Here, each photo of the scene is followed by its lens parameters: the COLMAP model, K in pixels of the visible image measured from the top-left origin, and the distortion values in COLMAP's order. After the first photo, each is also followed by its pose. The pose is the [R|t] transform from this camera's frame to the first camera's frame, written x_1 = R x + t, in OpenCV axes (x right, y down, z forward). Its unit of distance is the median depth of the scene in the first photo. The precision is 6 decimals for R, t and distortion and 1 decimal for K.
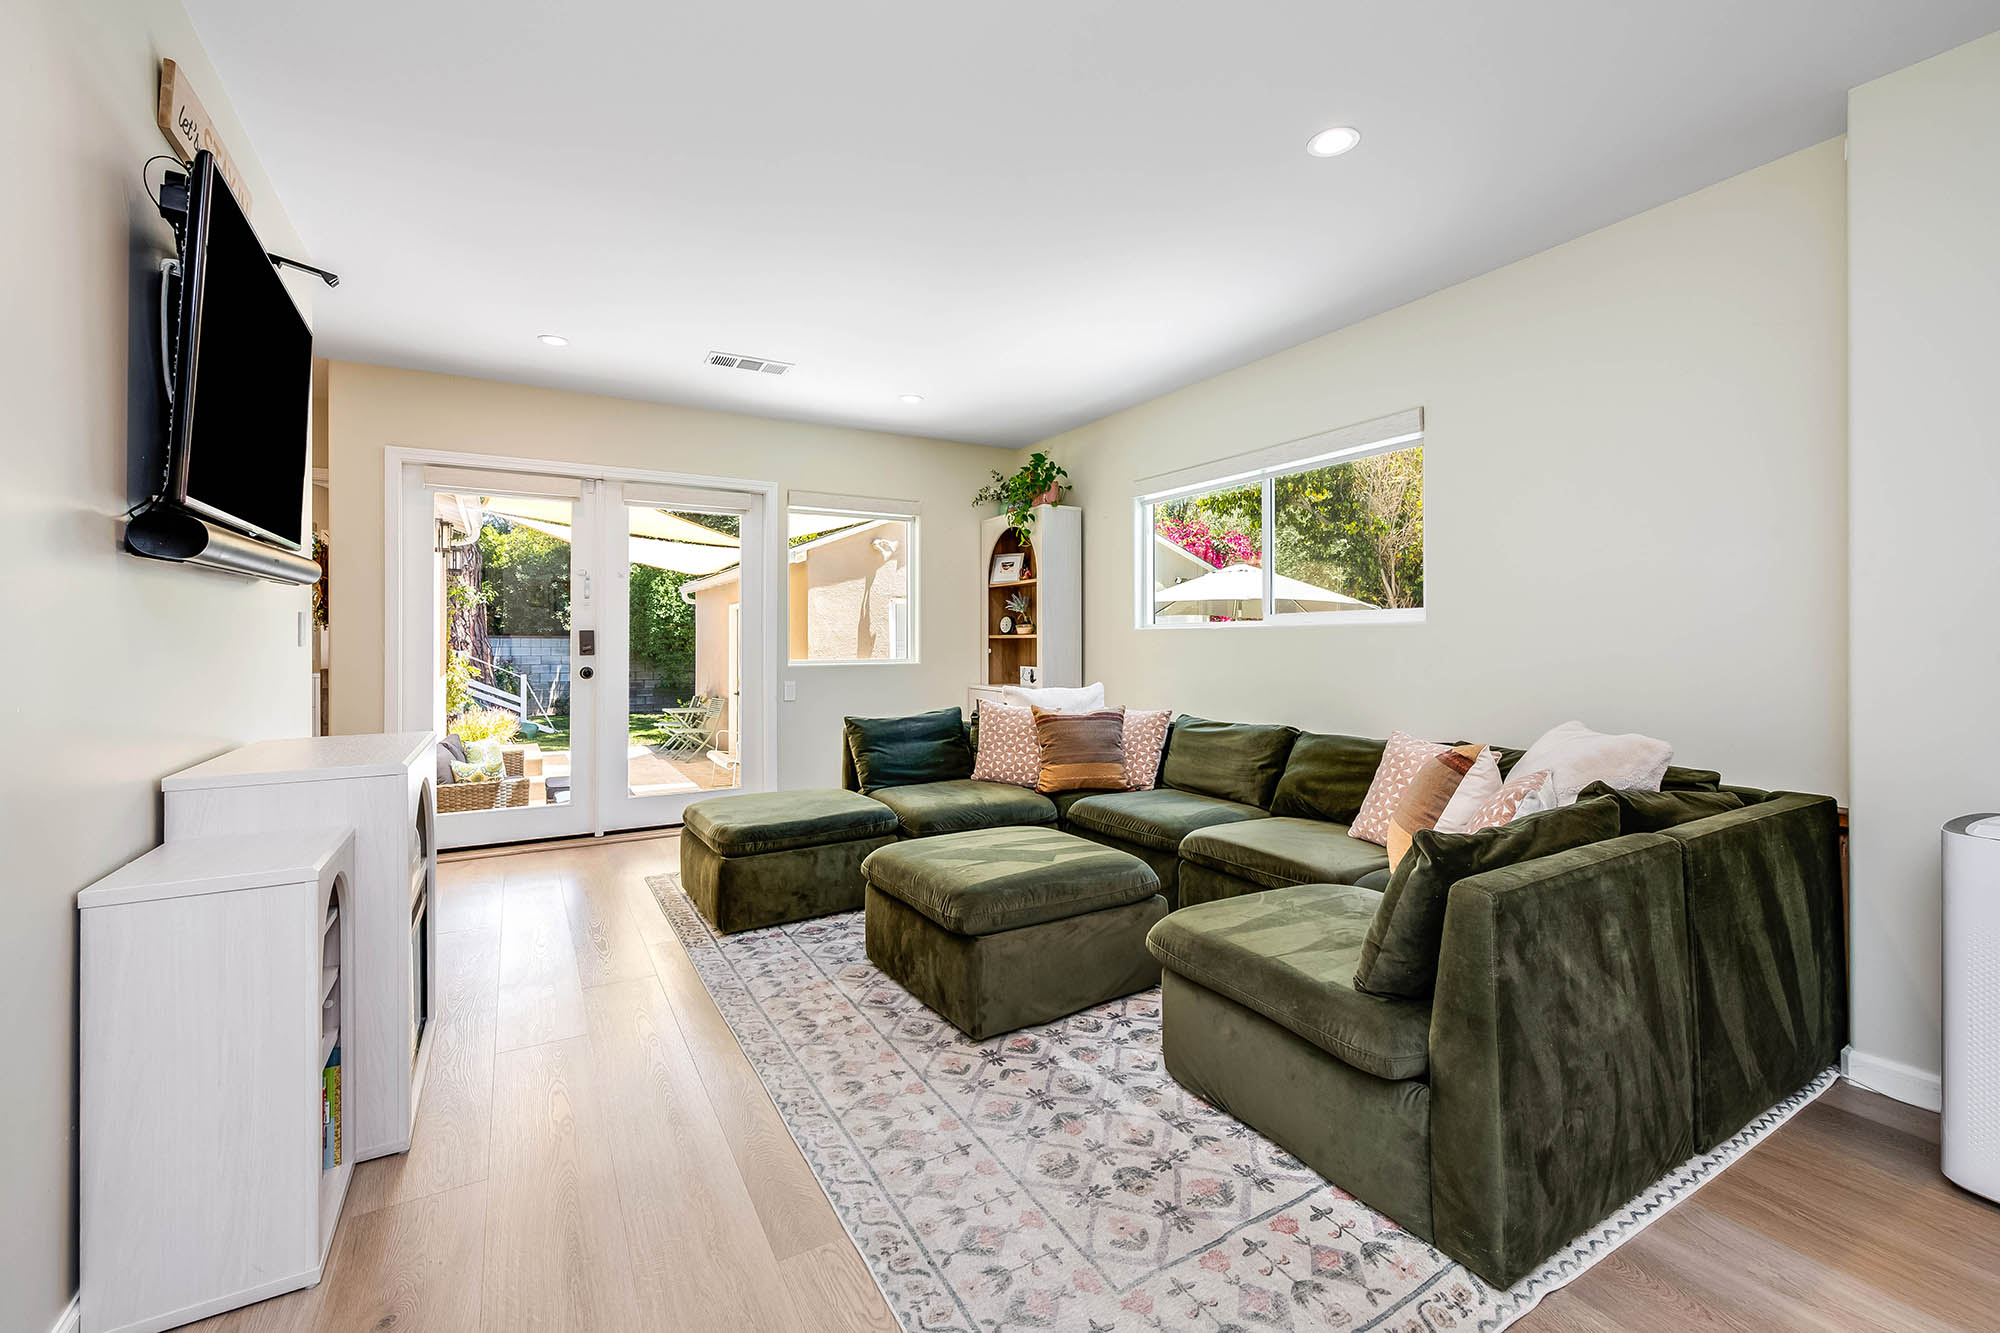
lens RADIAL K [[831.2, 0, 994.5], [0, 831.2, 634.8], [0, 0, 1]] dist [0.002449, -0.000640]
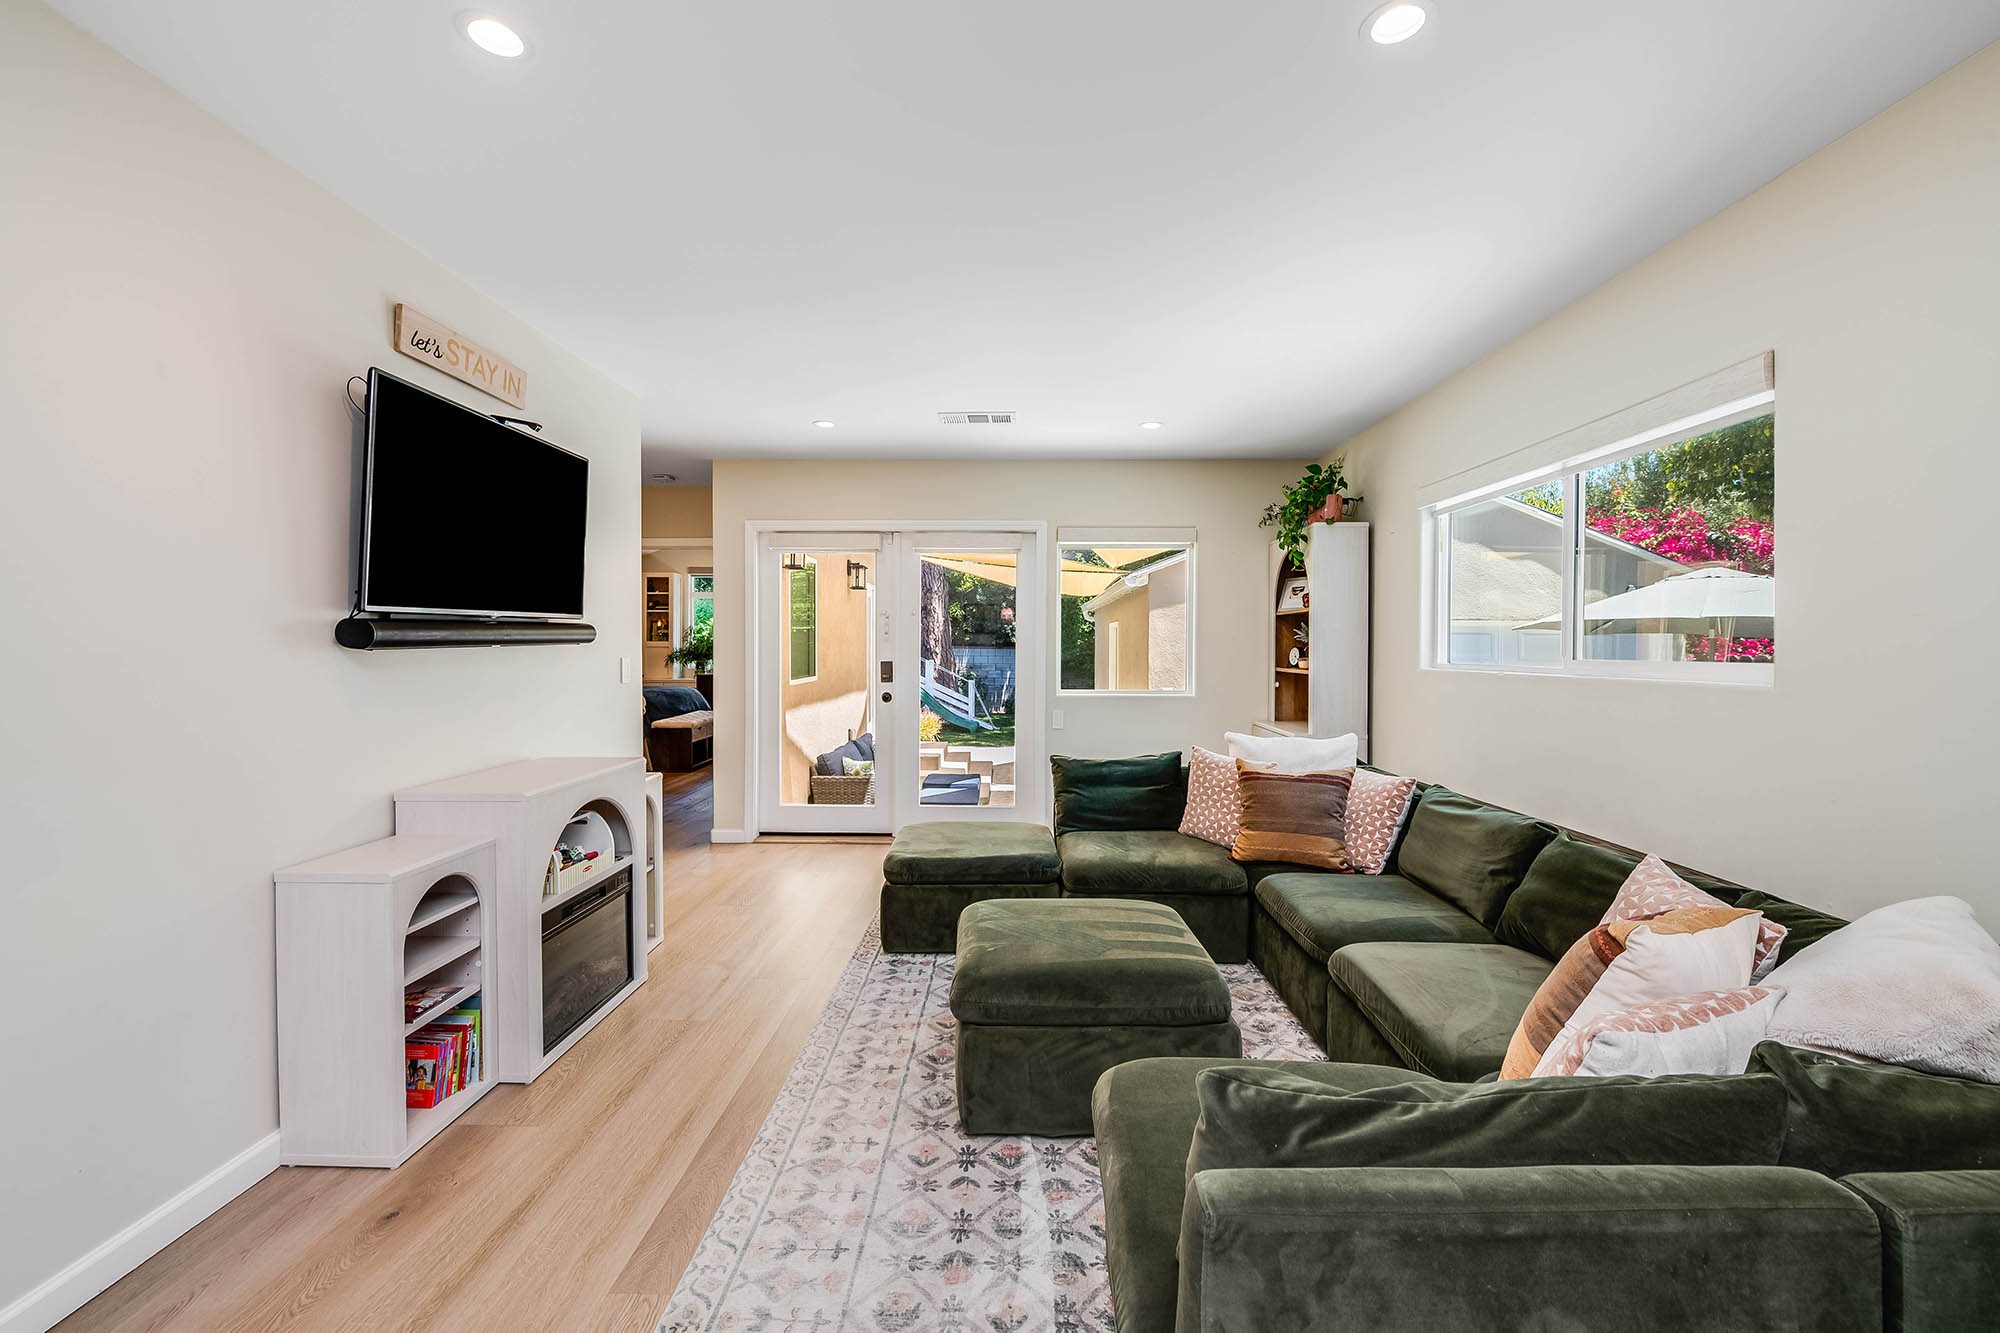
lens RADIAL K [[792.6, 0, 1001.7], [0, 792.6, 654.0], [0, 0, 1]] dist [-0.007945, -0.000853]
pose [[0.855749, 0.011521, -0.517263, 0.270308], [-0.002794, 0.999840, 0.017647, -0.042131], [0.517384, -0.013656, 0.855644, 0.148150]]
